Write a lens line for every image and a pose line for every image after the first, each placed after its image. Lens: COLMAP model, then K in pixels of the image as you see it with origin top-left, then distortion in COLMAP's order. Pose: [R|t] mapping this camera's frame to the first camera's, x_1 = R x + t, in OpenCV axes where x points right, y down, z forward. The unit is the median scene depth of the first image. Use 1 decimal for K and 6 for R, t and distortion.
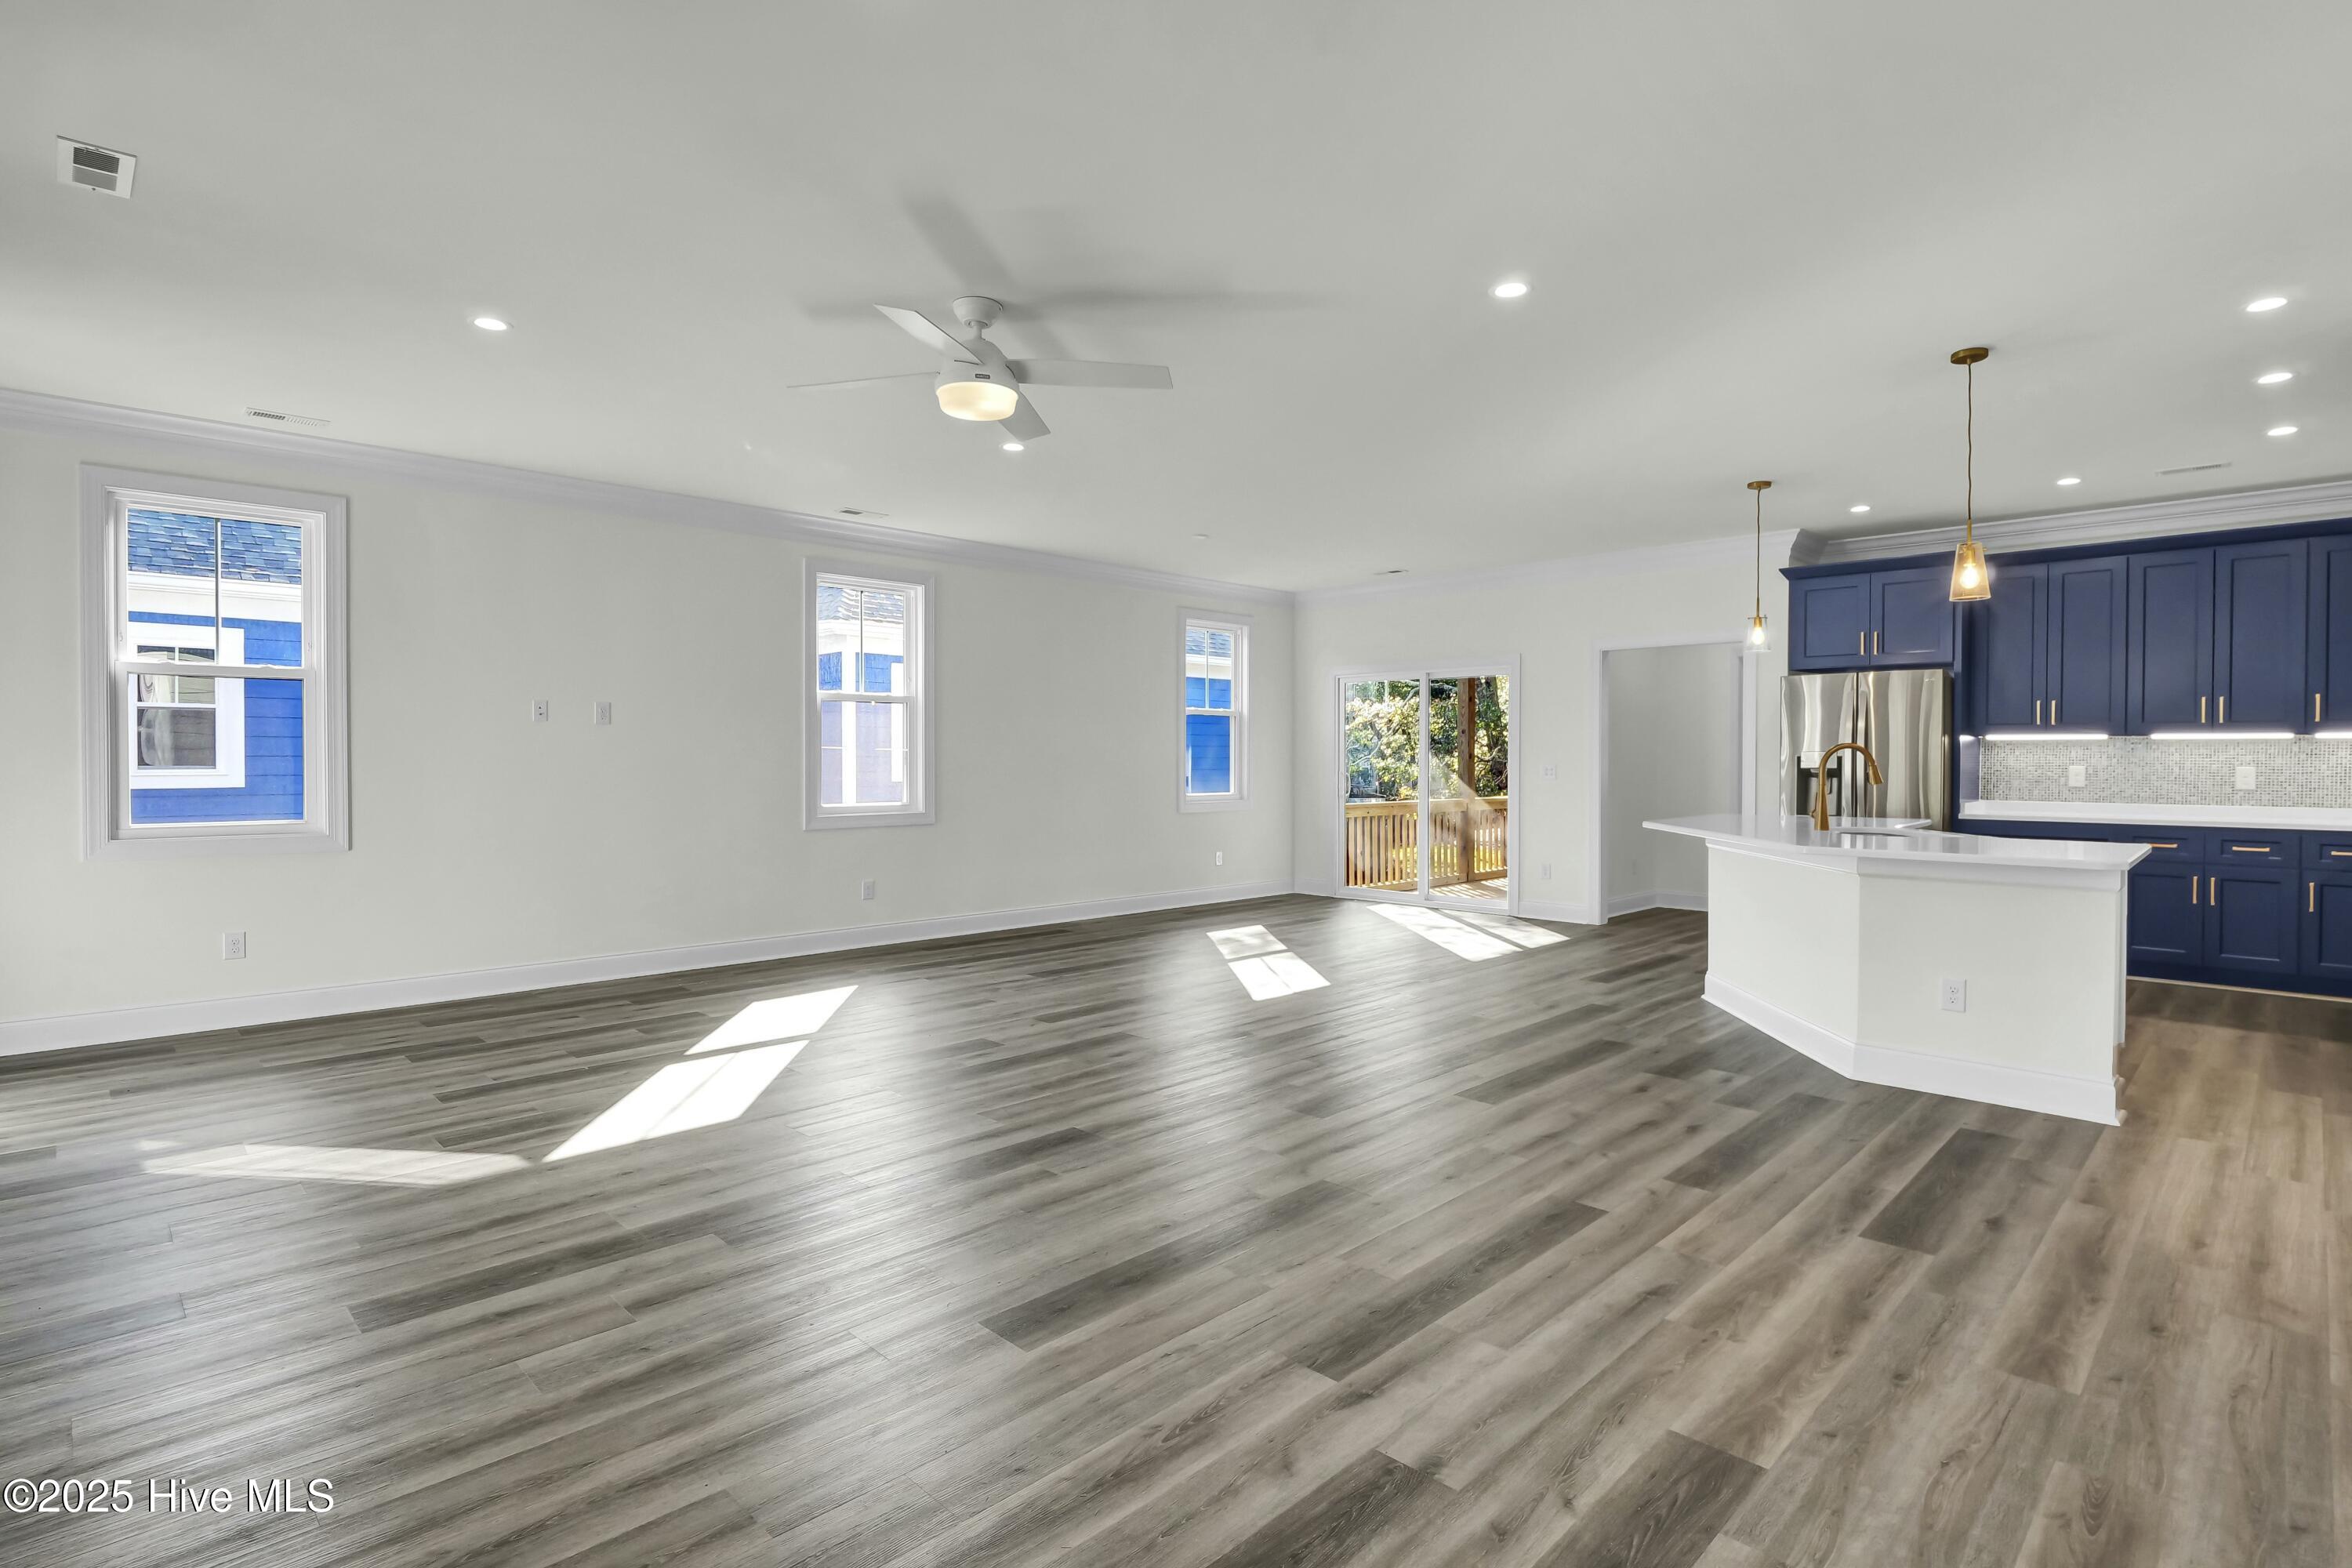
lens RADIAL K [[1146.5, 0, 1181.6], [0, 1146.5, 777.4], [0, 0, 1]] dist [-0.001737, 0.000340]
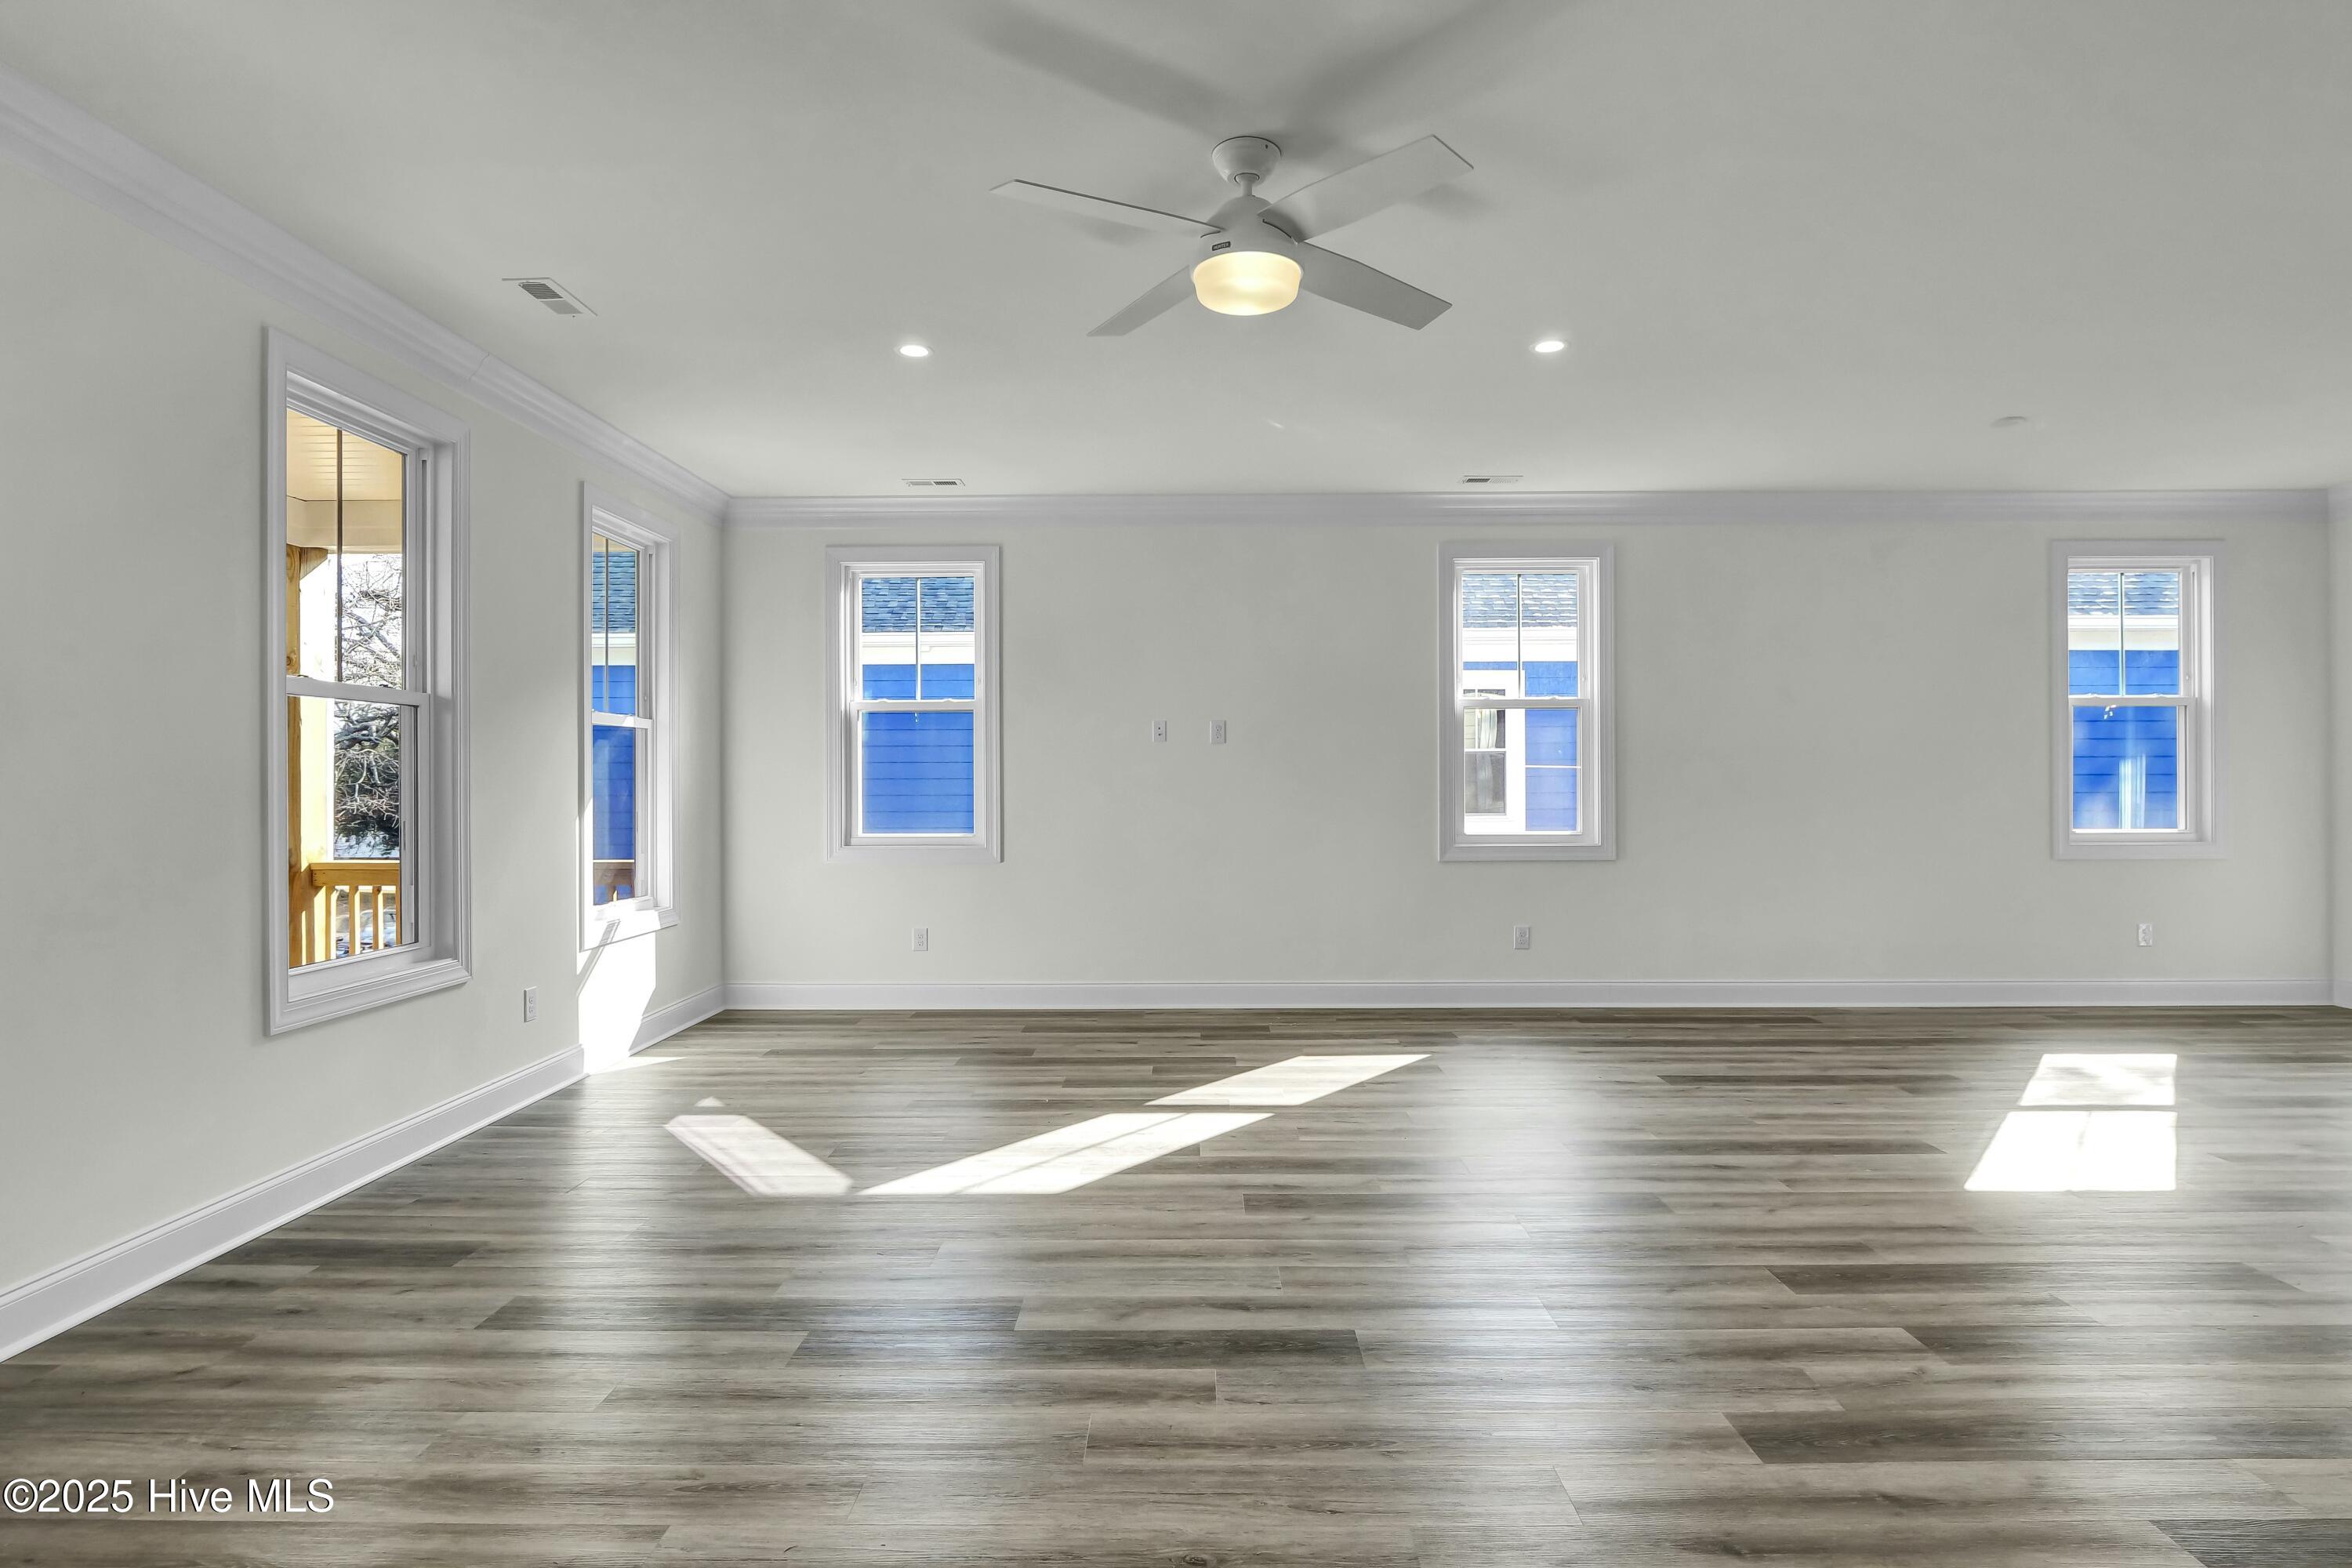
lens RADIAL K [[1208.4, 0, 1188.1], [0, 1208.4, 780.8], [0, 0, 1]] dist [-0.003462, -0.000309]
pose [[0.705702, -0.003218, -0.708502, 0.235049], [-0.007785, 0.999894, -0.012296, -0.002511], [0.708466, 0.014194, 0.705602, 0.304577]]
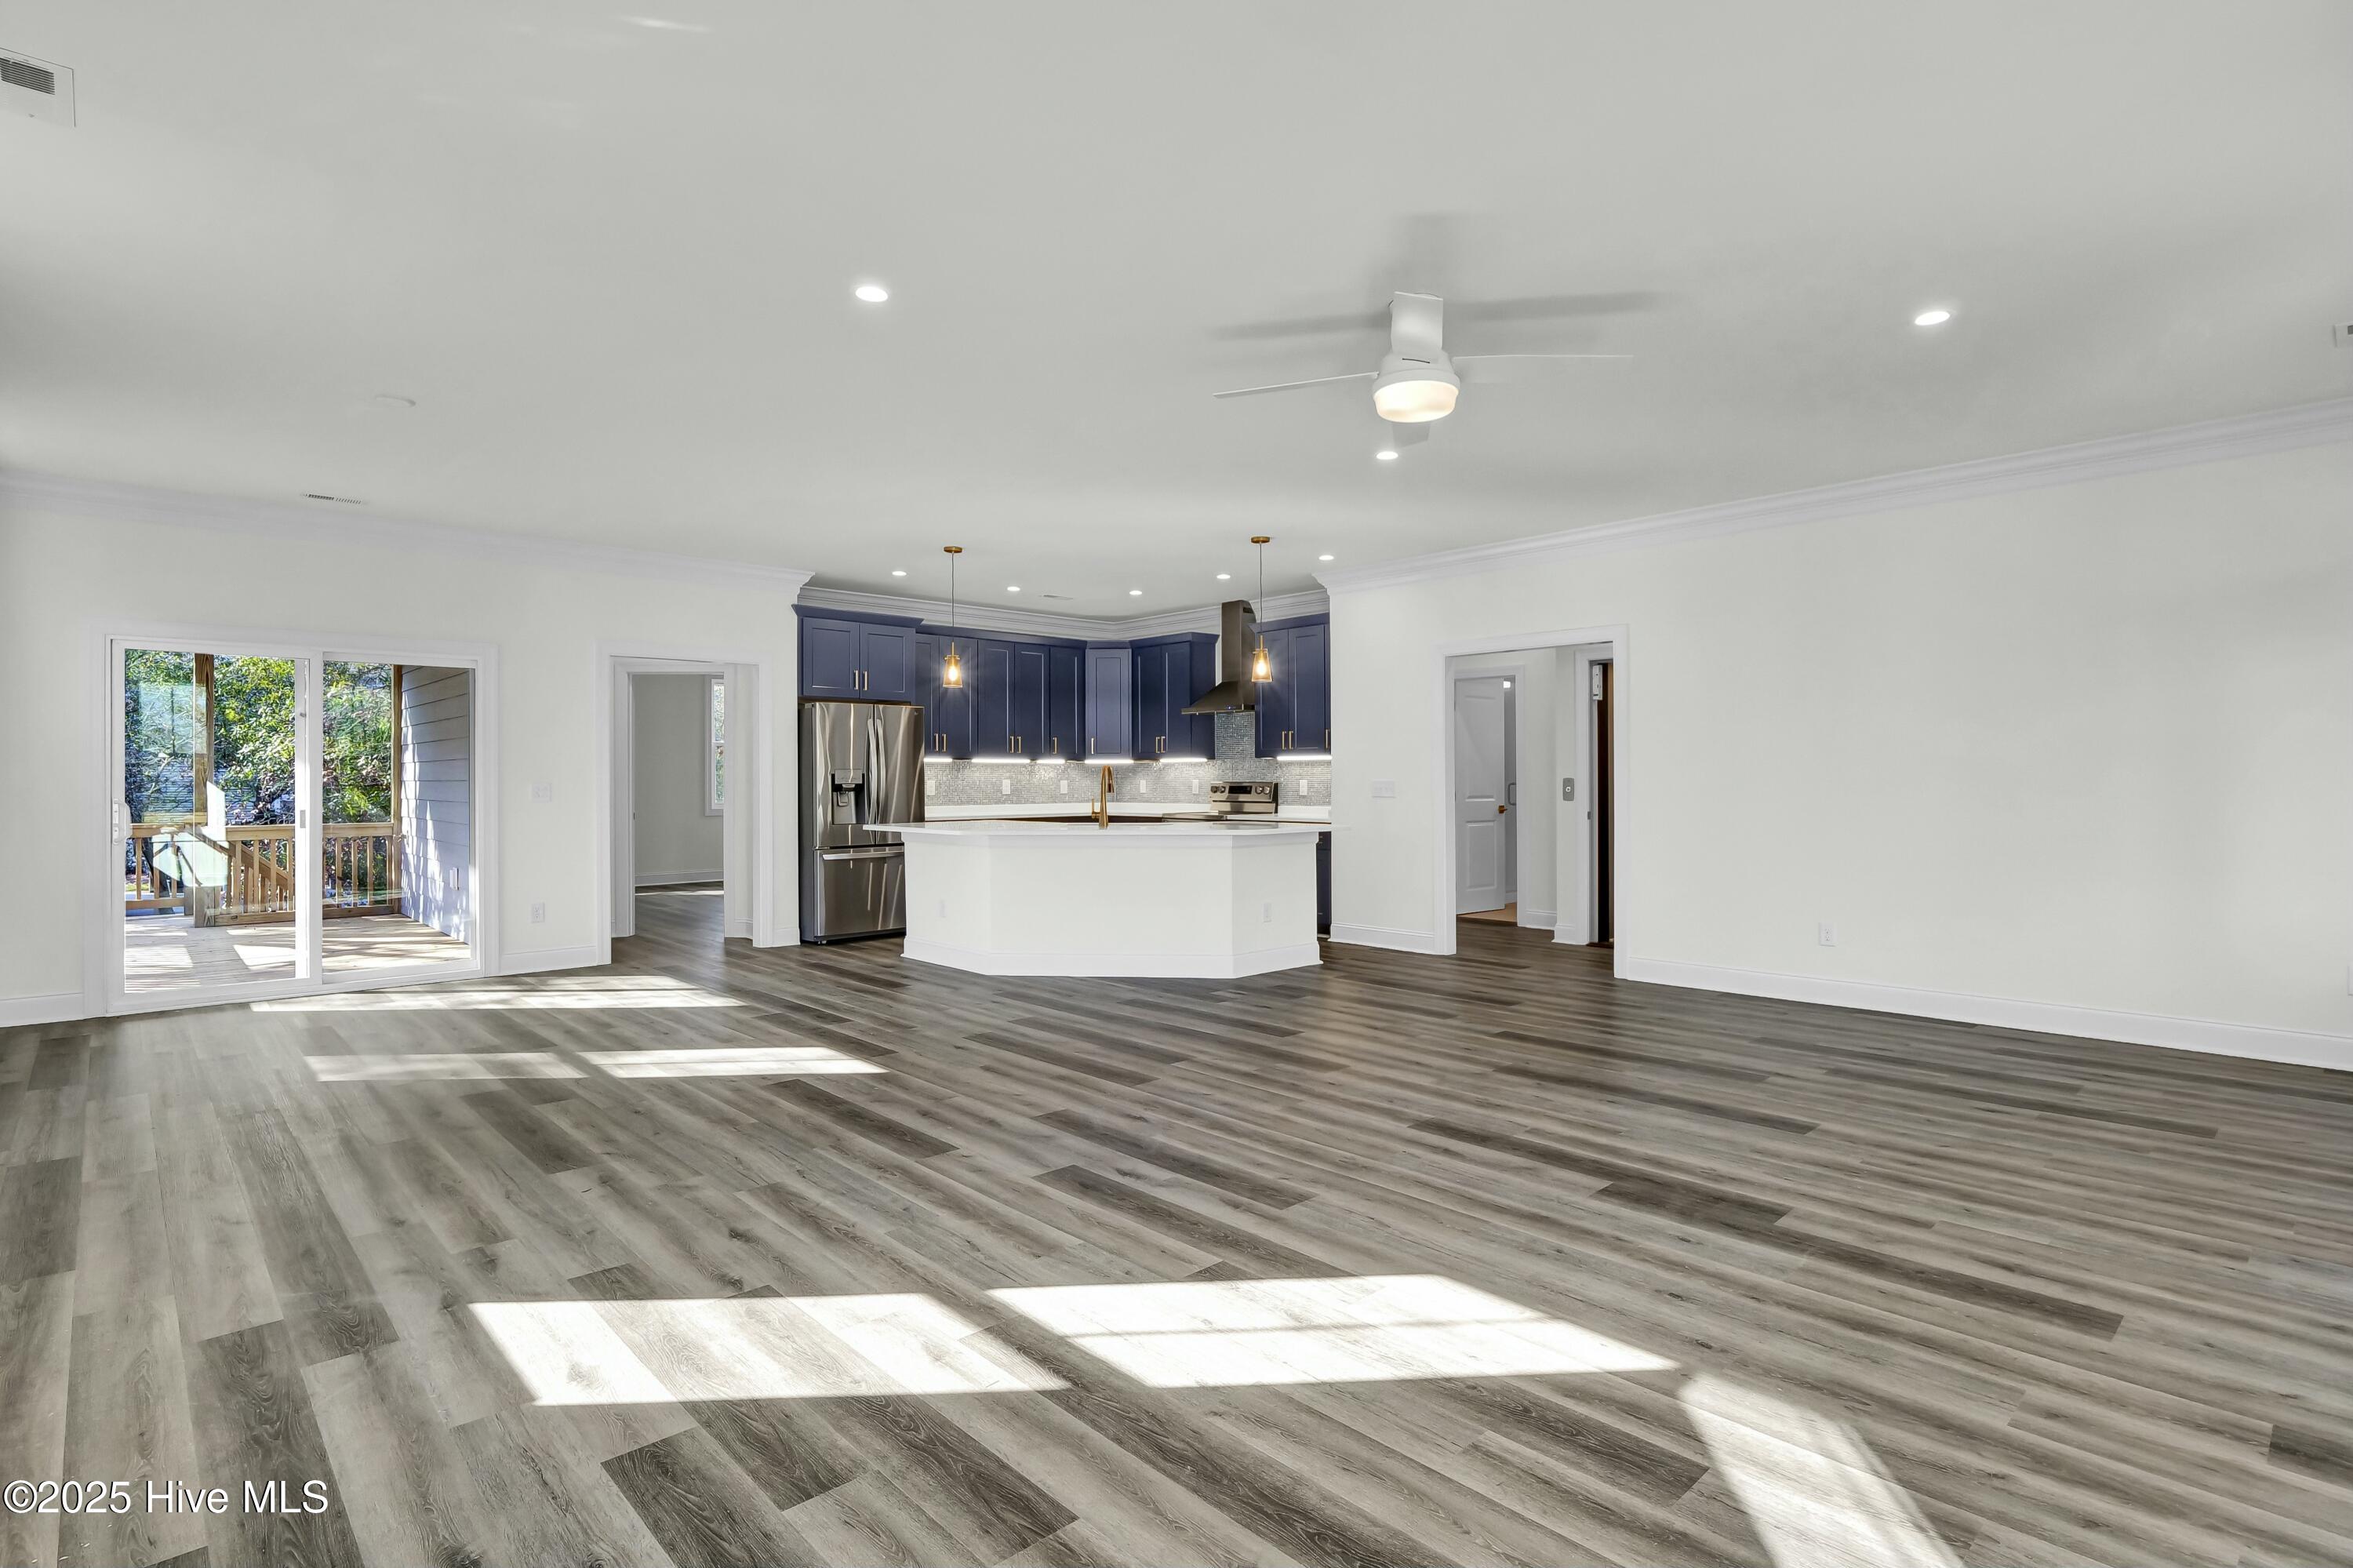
lens RADIAL K [[1147.0, 0, 1191.4], [0, 1147.0, 778.2], [0, 0, 1]] dist [-0.001737, 0.000340]
pose [[0.022426, -0.003872, 0.999741, -0.803058], [0.020068, 0.999793, 0.003422, -0.013924], [-0.999547, 0.019986, 0.022499, 0.819377]]
